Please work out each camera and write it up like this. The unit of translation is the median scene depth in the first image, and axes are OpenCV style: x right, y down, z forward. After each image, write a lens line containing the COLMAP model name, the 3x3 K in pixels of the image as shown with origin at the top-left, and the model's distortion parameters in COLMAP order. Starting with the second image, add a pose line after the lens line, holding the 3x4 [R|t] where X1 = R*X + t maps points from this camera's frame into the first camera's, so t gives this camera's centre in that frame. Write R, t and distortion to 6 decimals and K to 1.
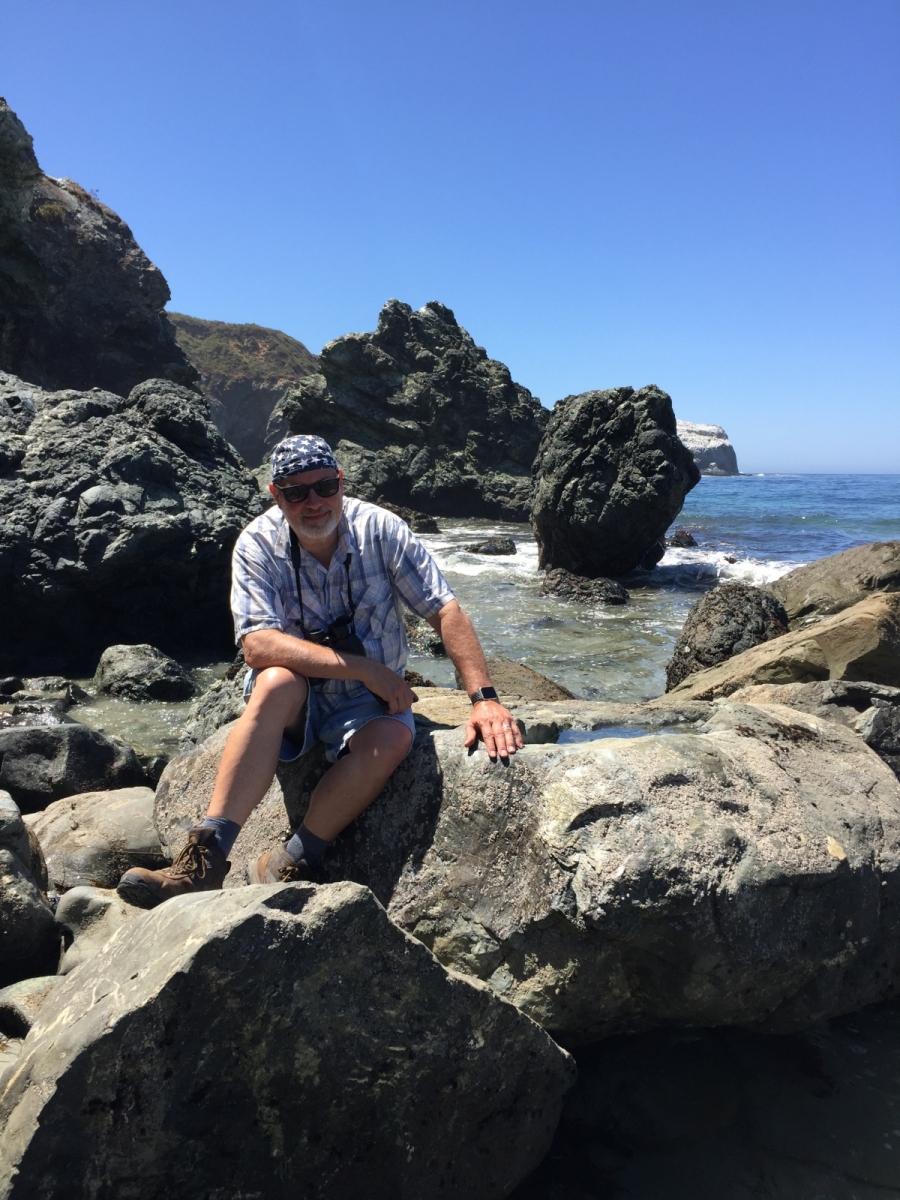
lens RADIAL K [[992.9, 0, 466.1], [0, 992.9, 597.9], [0, 0, 1]] dist [0.043994, -0.079320]
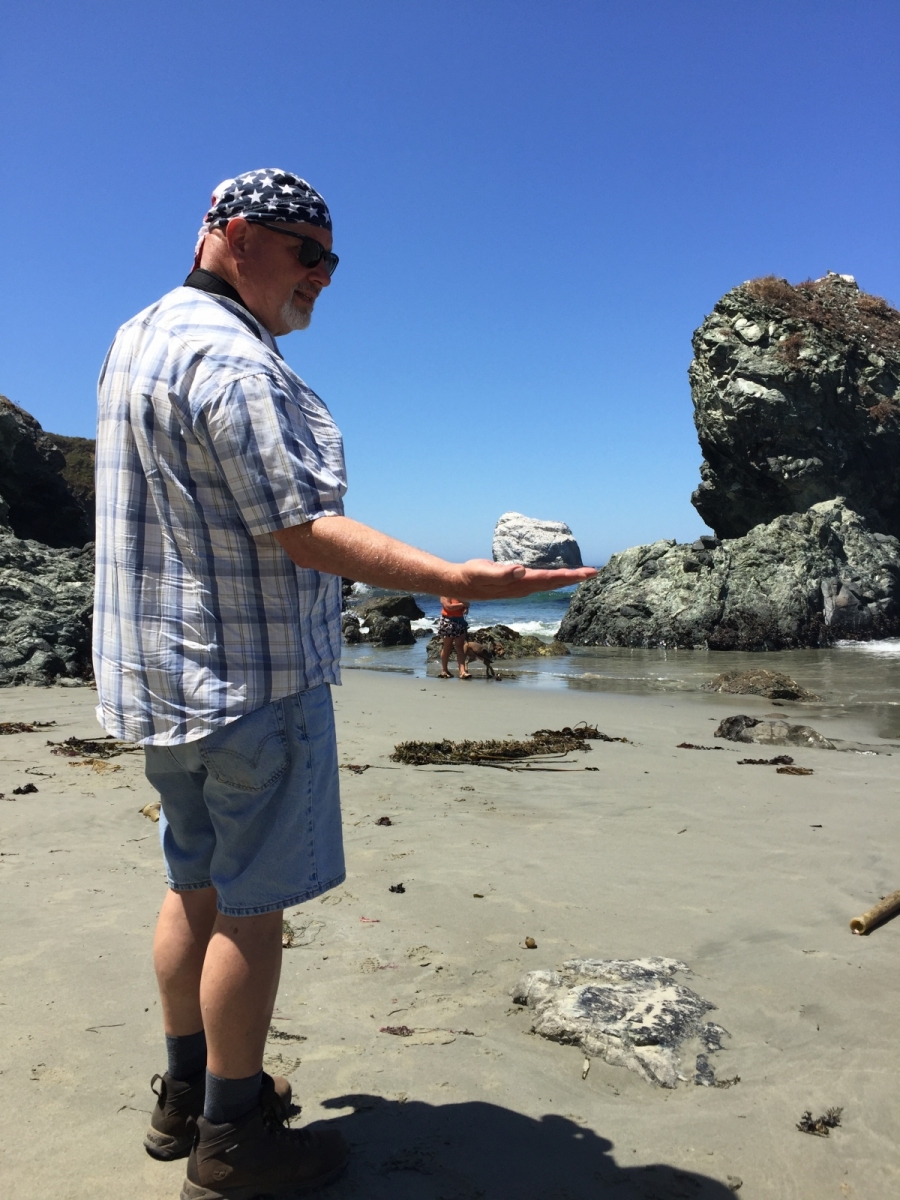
lens RADIAL K [[992.9, 0, 466.1], [0, 992.9, 597.9], [0, 0, 1]] dist [0.043994, -0.079320]
pose [[0.991016, -0.025636, 0.131265, 1.252313], [0.038139, 0.994875, -0.093643, 0.834918], [-0.128191, 0.097808, 0.986915, -6.591567]]
